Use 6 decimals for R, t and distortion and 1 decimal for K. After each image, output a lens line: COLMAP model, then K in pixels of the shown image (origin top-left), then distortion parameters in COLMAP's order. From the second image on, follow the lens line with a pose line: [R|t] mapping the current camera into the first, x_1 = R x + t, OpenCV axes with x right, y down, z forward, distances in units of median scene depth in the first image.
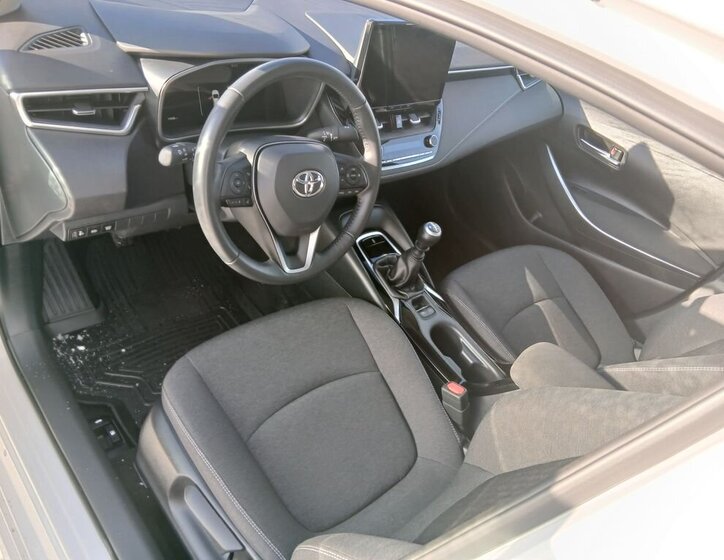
lens RADIAL K [[567.9, 0, 362.2], [0, 567.9, 282.1], [0, 0, 1]] dist [0.057317, -0.095760]
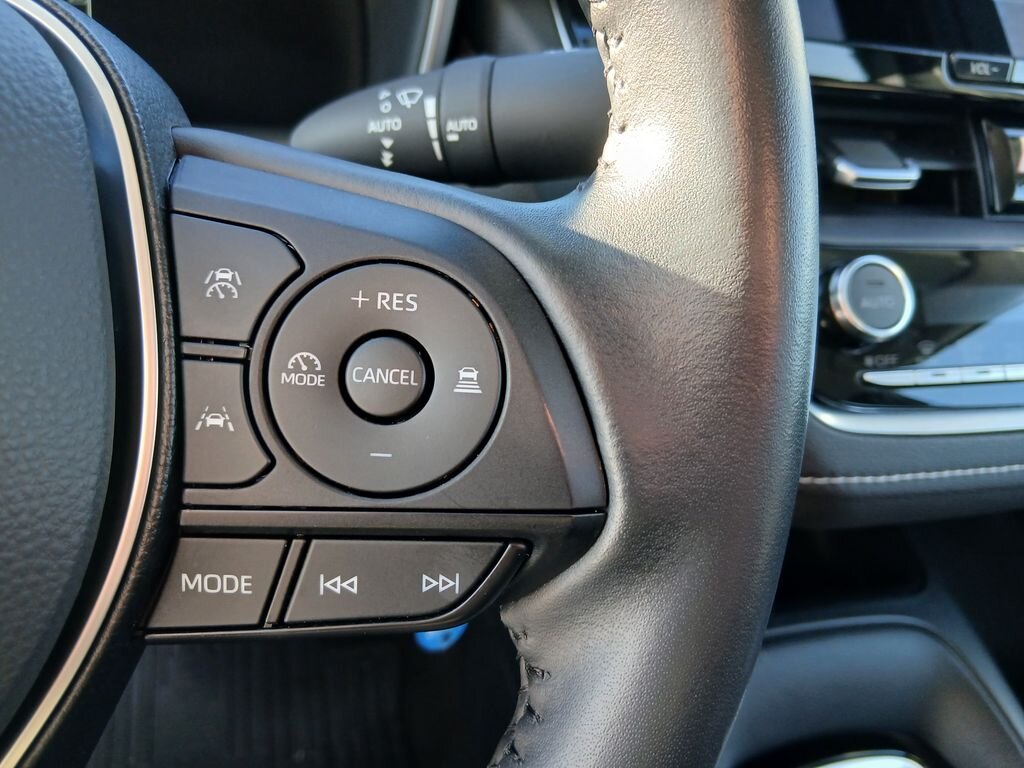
lens RADIAL K [[776.3, 0, 520.2], [0, 776.3, 385.6], [0, 0, 1]] dist [0.063410, -0.106277]
pose [[0.880726, 0.018797, -0.473252, 0.041851], [-0.163900, 0.949571, -0.267304, -0.130783], [0.444362, 0.312988, 0.839393, 0.747236]]
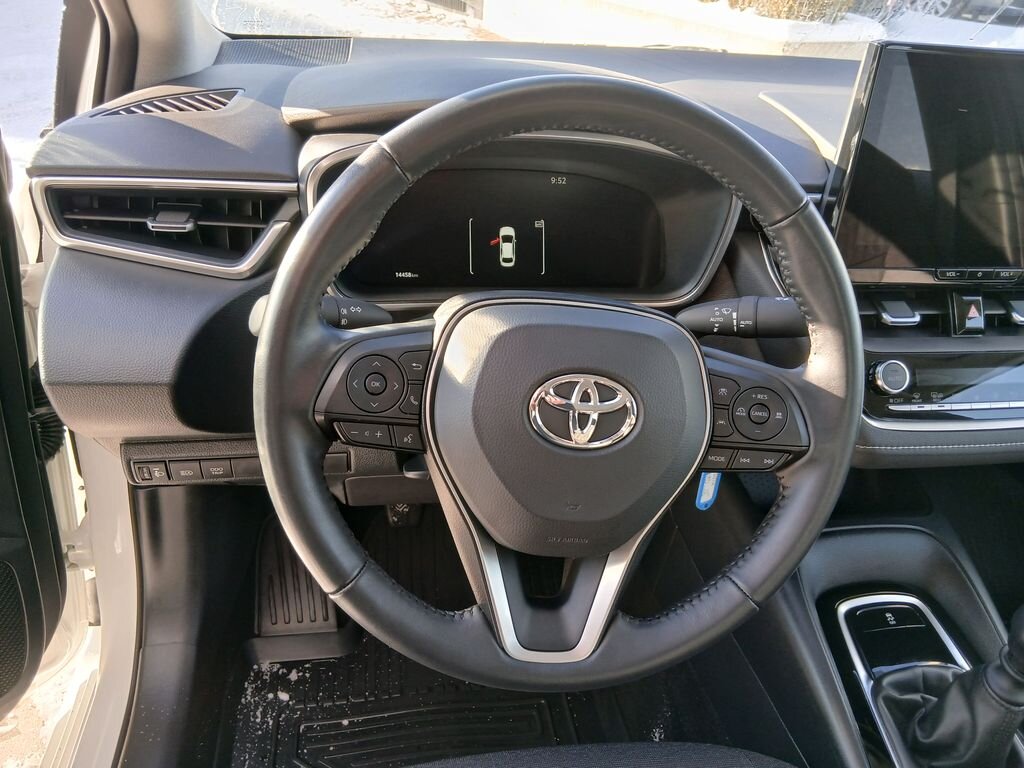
lens RADIAL K [[776.3, 0, 511.1], [0, 776.3, 383.9], [0, 0, 1]] dist [0.063410, -0.106277]
pose [[0.829722, 0.059348, -0.555013, 0.099487], [-0.217619, 0.950043, -0.223743, -0.052766], [0.514007, 0.306426, 0.801186, 0.433634]]
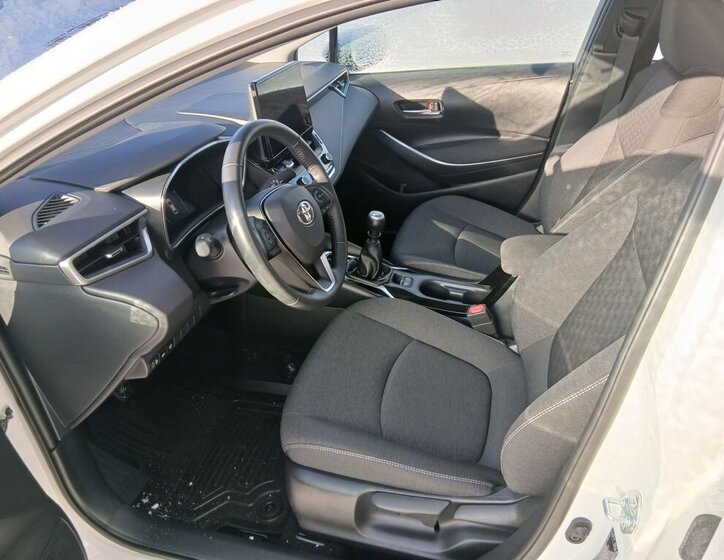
lens RADIAL K [[567.9, 0, 364.1], [0, 567.9, 284.8], [0, 0, 1]] dist [0.057317, -0.095760]
pose [[0.783639, -0.542692, 0.302316, -0.318470], [0.571205, 0.820775, -0.007244, 0.017000], [-0.244203, 0.178361, 0.953180, -0.079738]]
